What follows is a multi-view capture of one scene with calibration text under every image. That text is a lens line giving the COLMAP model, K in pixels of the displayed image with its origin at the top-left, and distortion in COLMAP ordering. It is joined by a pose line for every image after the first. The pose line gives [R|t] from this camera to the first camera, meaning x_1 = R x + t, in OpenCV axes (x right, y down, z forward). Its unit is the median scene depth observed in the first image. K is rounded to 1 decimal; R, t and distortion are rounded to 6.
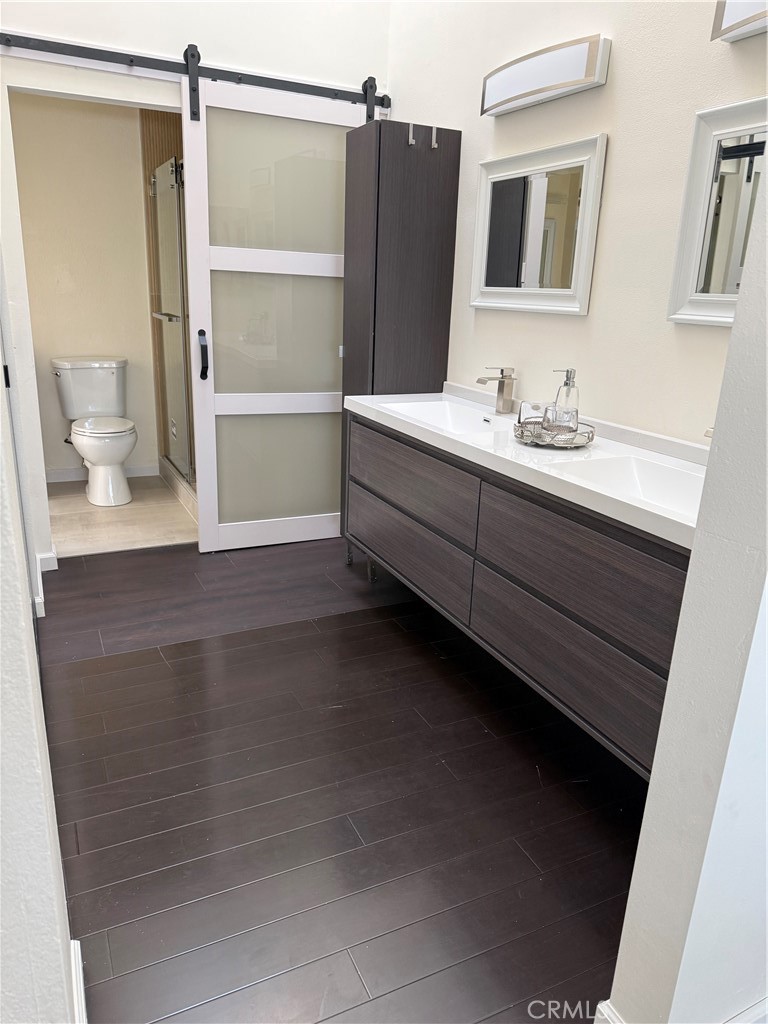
lens RADIAL K [[732.1, 0, 384.0], [0, 732.1, 512.0], [0, 0, 1]] dist [0.140150, -0.192626]
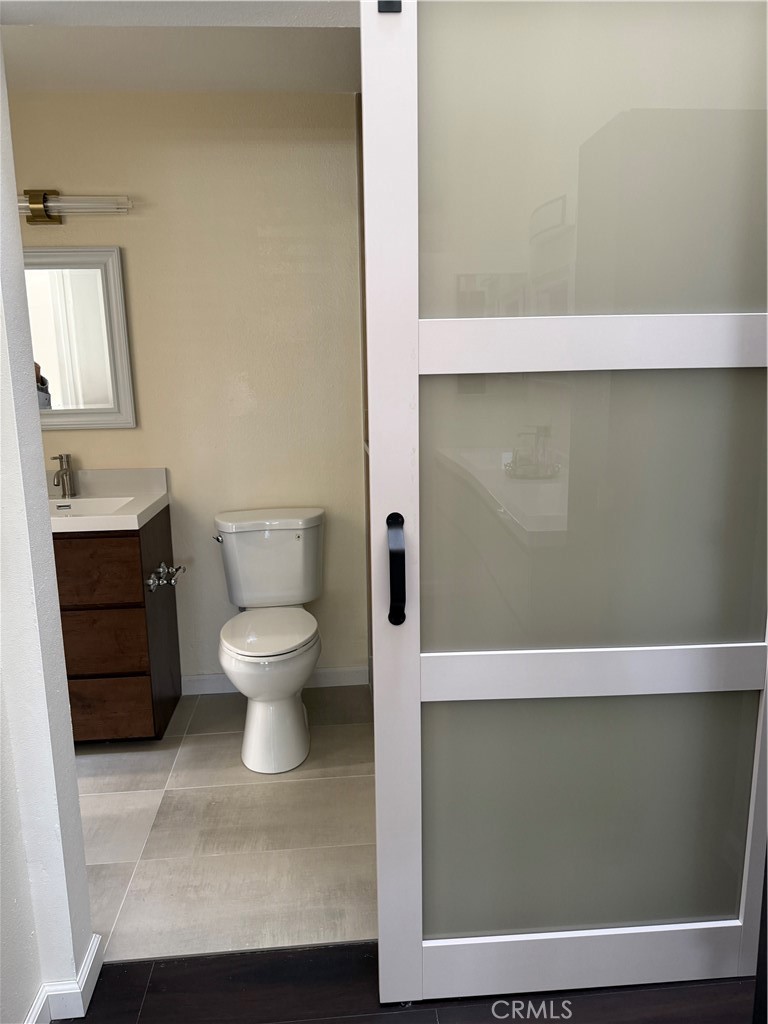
lens RADIAL K [[732.1, 0, 384.0], [0, 732.1, 512.0], [0, 0, 1]] dist [0.140150, -0.192626]
pose [[0.934127, 0.014570, -0.356644, -0.093271], [-0.053025, 0.993744, -0.098287, -0.186052], [0.352981, 0.110724, 0.929056, 0.553415]]
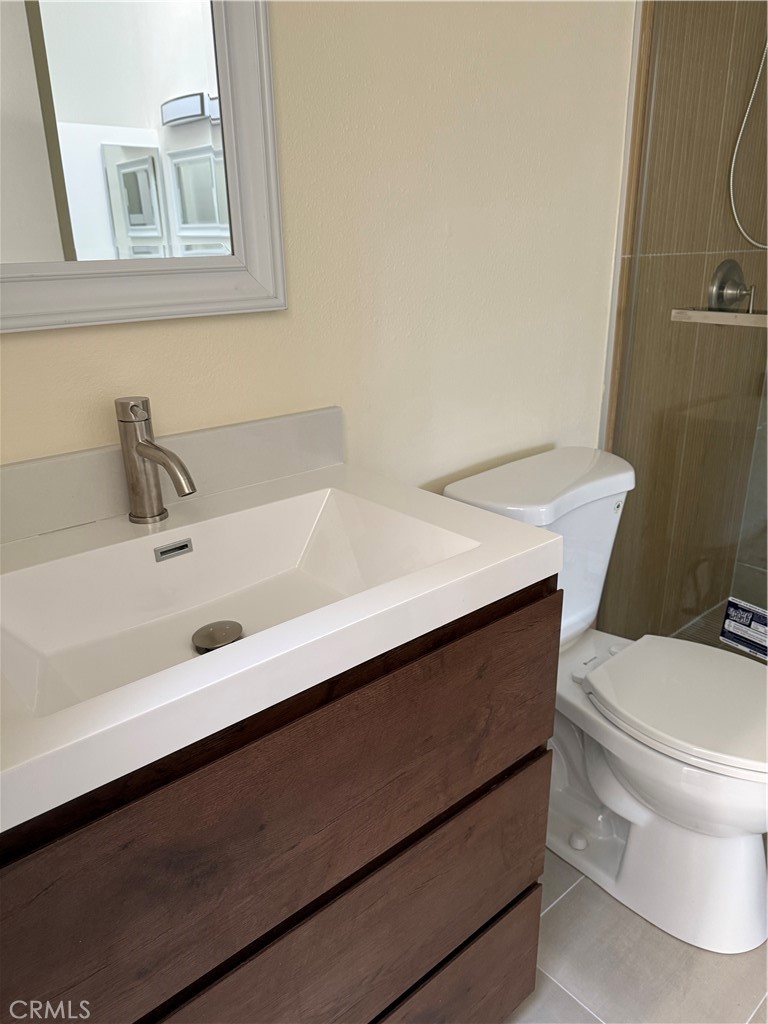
lens RADIAL K [[732.1, 0, 384.0], [0, 732.1, 512.0], [0, 0, 1]] dist [0.140150, -0.192626]
pose [[0.961198, -0.146850, 0.233526, -0.627562], [0.131272, 0.988032, 0.080991, -0.269101], [-0.242625, -0.047193, 0.968972, 0.851793]]
